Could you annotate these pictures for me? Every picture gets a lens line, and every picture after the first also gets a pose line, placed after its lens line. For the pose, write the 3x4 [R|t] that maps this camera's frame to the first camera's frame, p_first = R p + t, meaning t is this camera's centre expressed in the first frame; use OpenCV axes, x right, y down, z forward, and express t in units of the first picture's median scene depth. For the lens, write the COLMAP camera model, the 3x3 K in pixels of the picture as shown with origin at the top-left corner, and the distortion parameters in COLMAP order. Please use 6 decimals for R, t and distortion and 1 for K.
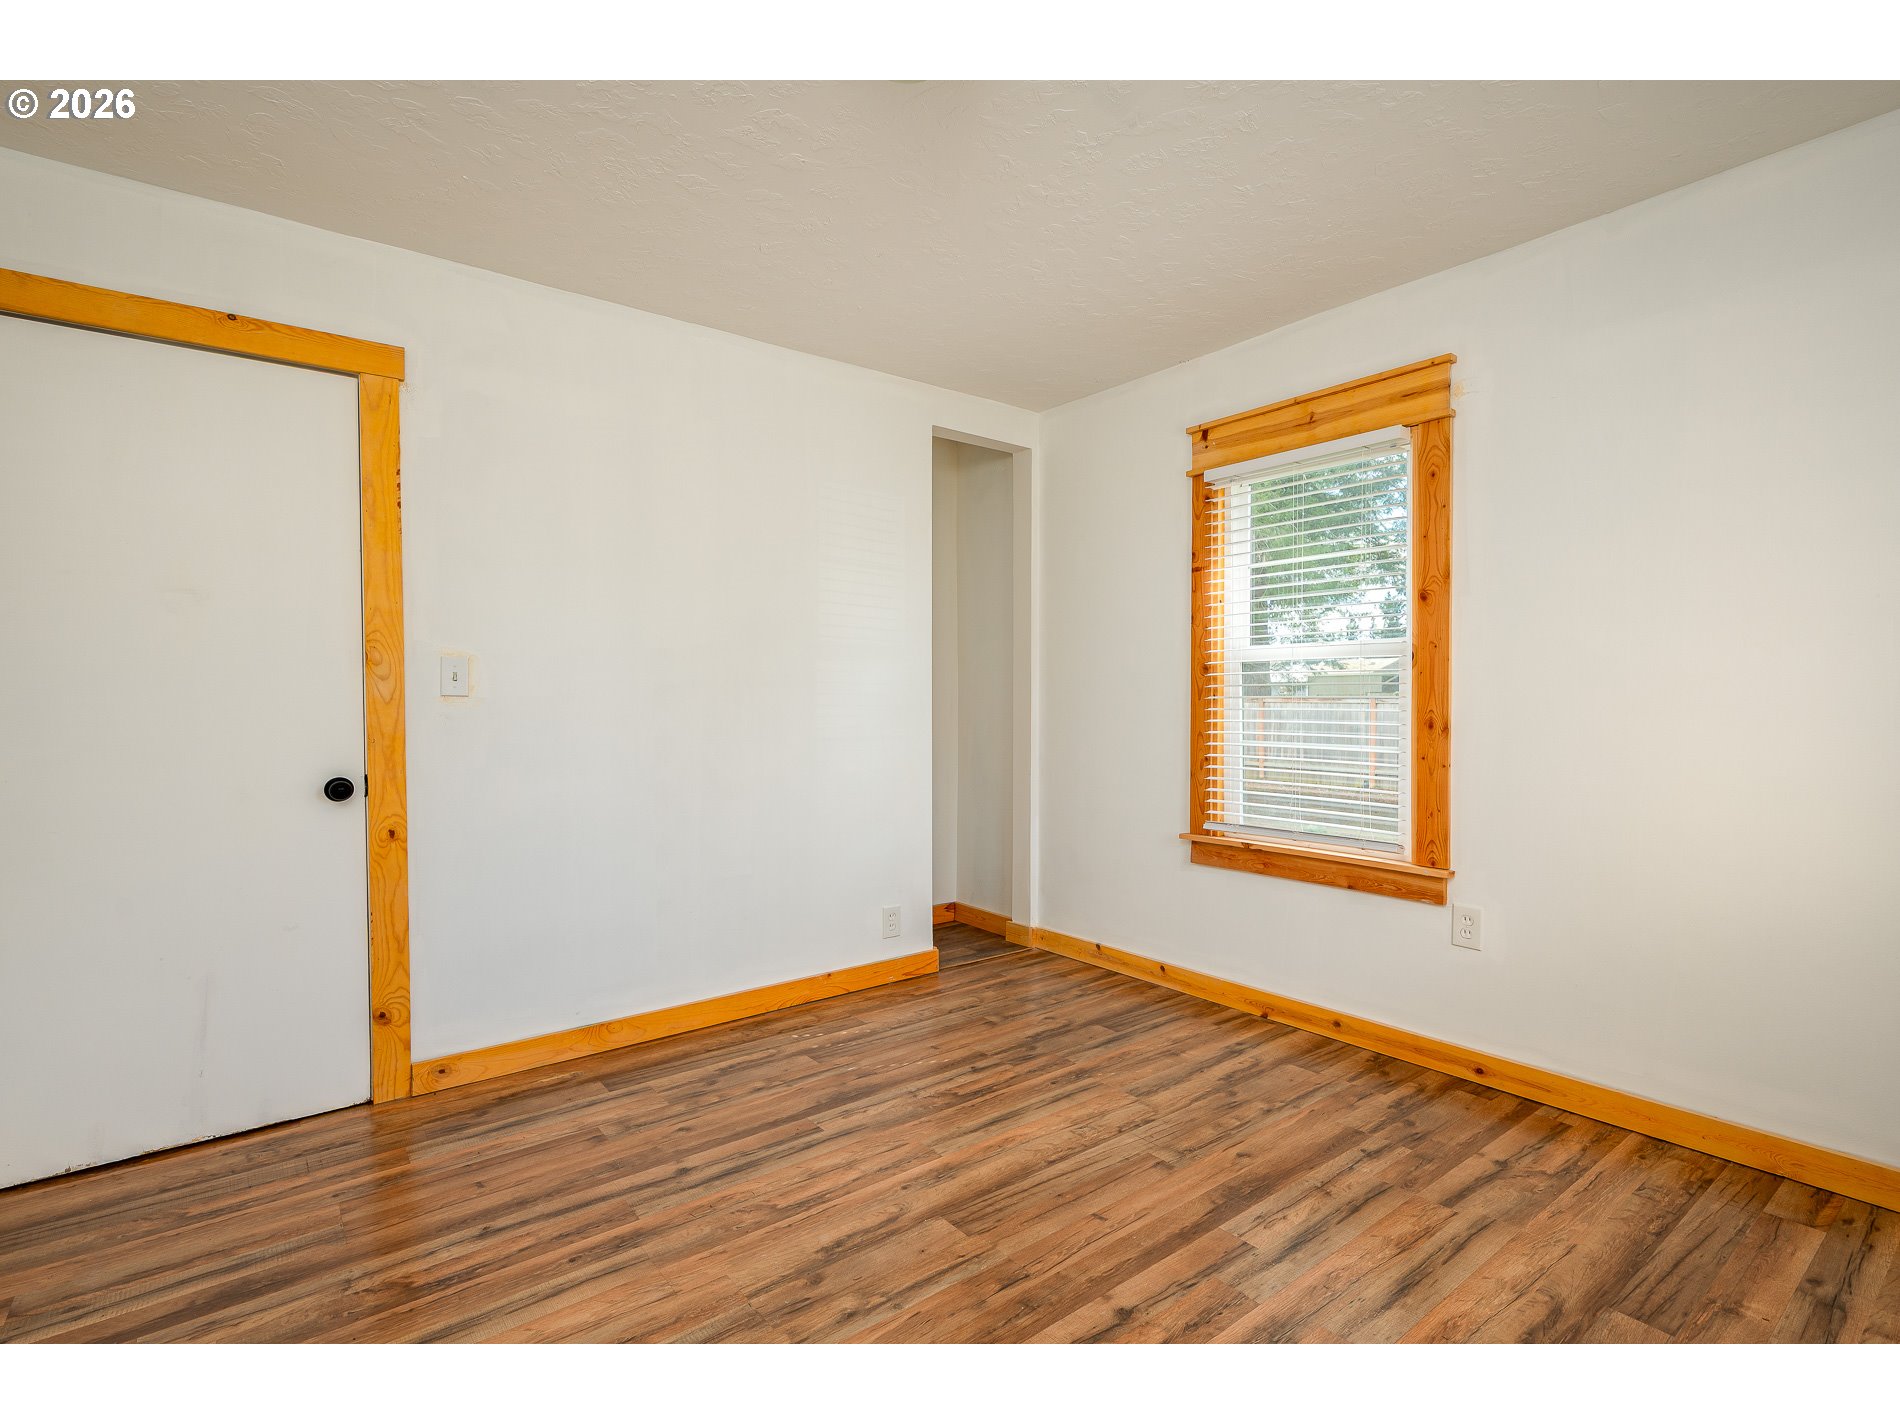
lens RADIAL K [[938.4, 0, 937.6], [0, 938.4, 692.2], [0, 0, 1]] dist [0.001877, 0.000042]
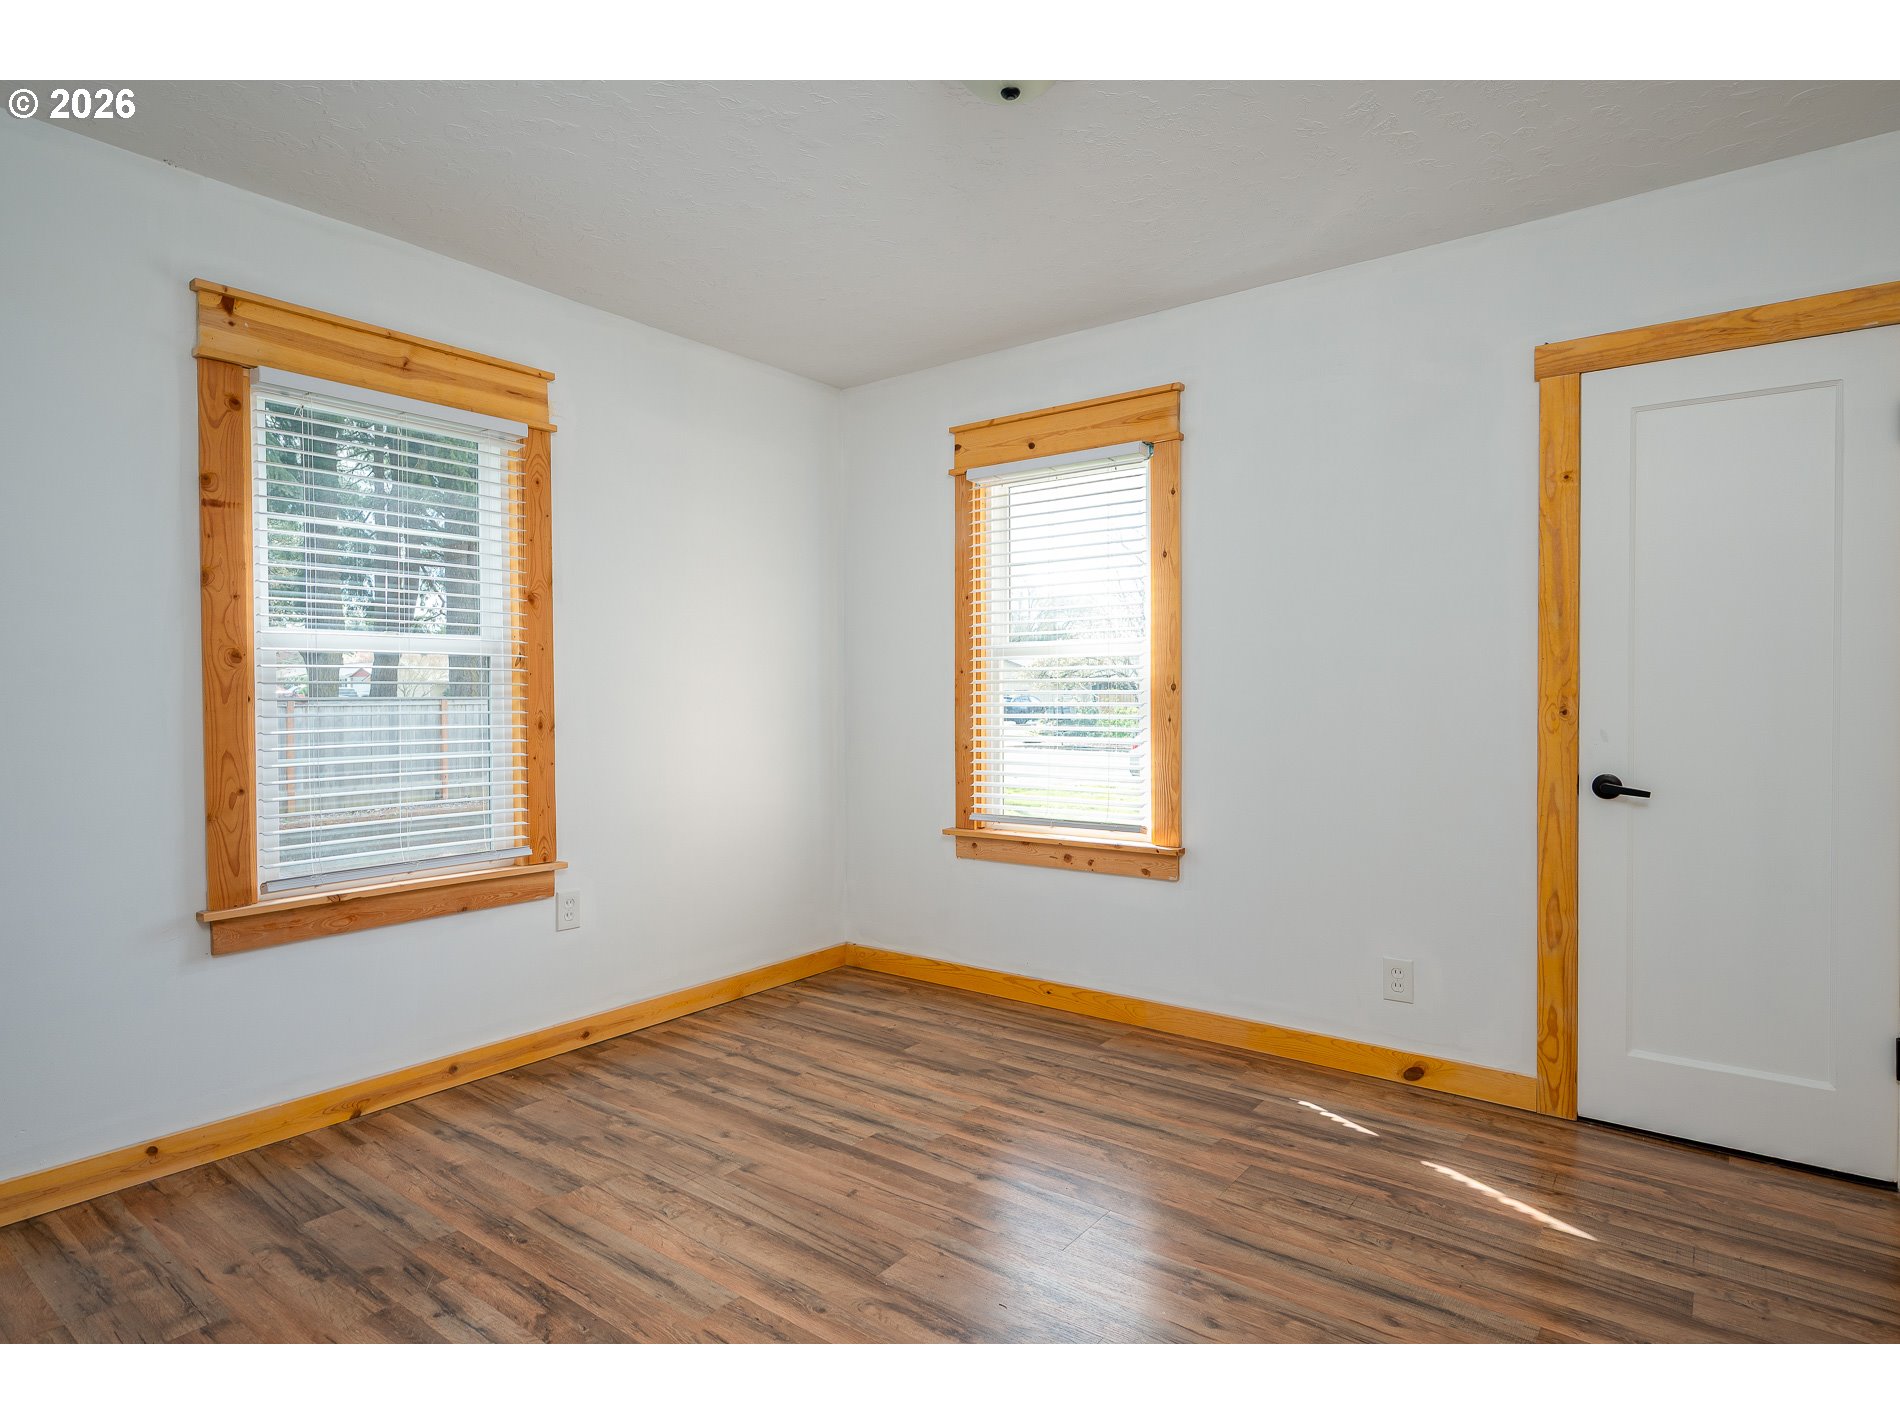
lens RADIAL K [[1038.8, 0, 994.3], [0, 1038.8, 692.6], [0, 0, 1]] dist [-0.000266, -0.001841]
pose [[-0.300904, 0.010432, 0.953597, -0.722315], [0.006339, 0.999940, -0.008939, 0.012992], [-0.953633, 0.003355, -0.300952, 0.885155]]
